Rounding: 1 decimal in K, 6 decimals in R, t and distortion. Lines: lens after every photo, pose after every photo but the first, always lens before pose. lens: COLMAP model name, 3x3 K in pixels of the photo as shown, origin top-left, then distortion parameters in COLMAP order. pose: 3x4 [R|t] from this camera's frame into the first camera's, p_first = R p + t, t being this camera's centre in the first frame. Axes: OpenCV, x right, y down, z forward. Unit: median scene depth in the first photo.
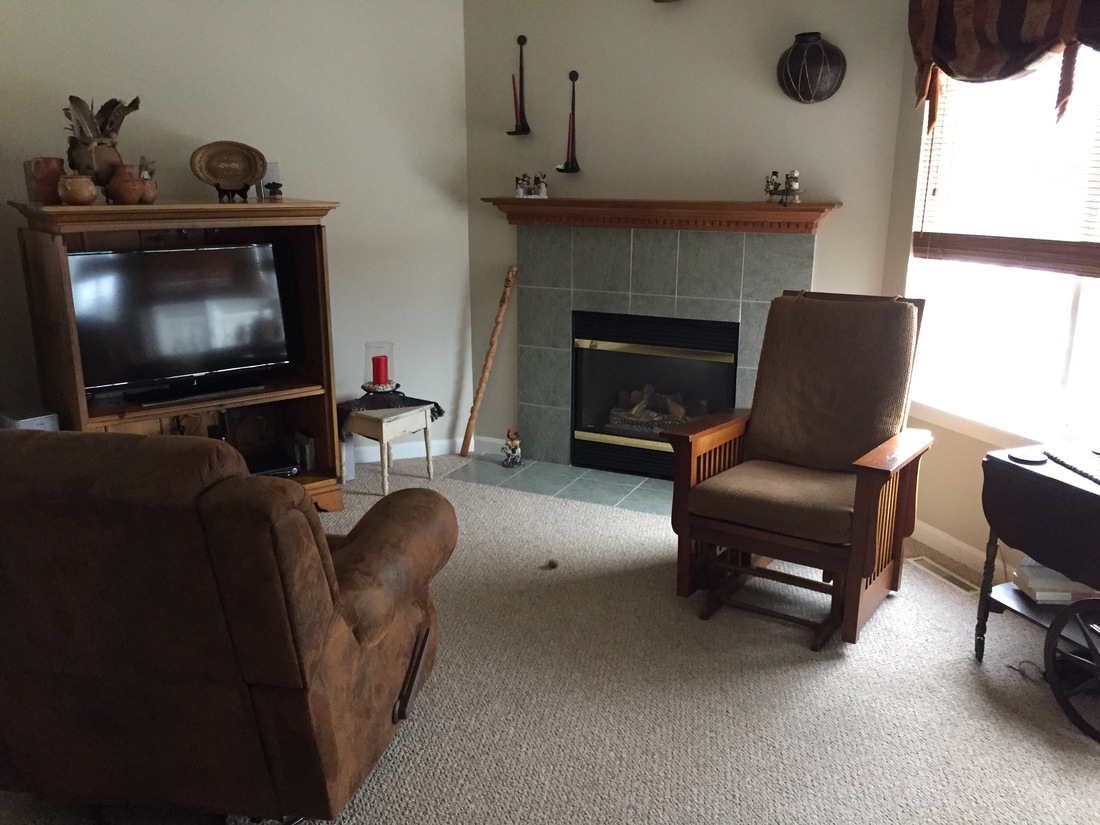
lens RADIAL K [[930.3, 0, 550.5], [0, 930.3, 411.9], [0, 0, 1]] dist [0.079783, -0.112276]
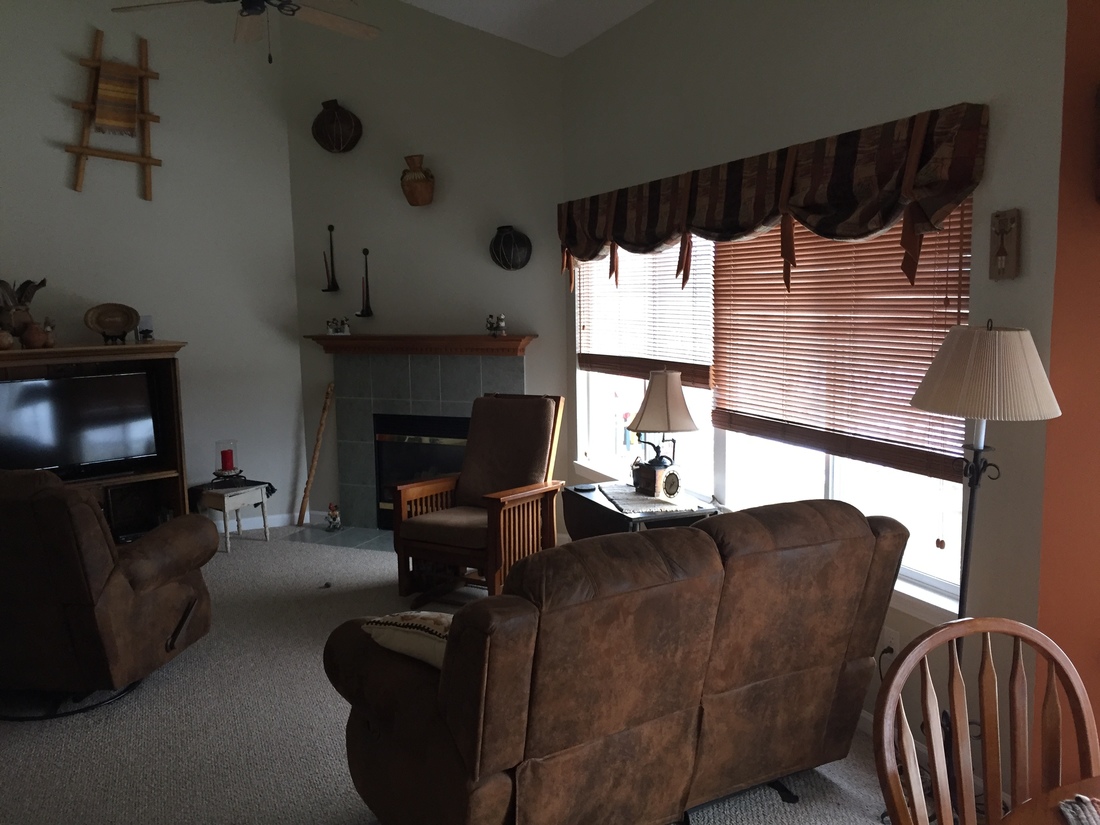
lens RADIAL K [[930.3, 0, 550.5], [0, 930.3, 411.0], [0, 0, 1]] dist [0.079783, -0.112276]
pose [[0.999039, -0.027561, 0.034088, 0.269534], [0.031755, 0.991091, -0.129342, 0.083785], [-0.030220, 0.130300, 0.991014, -0.424186]]
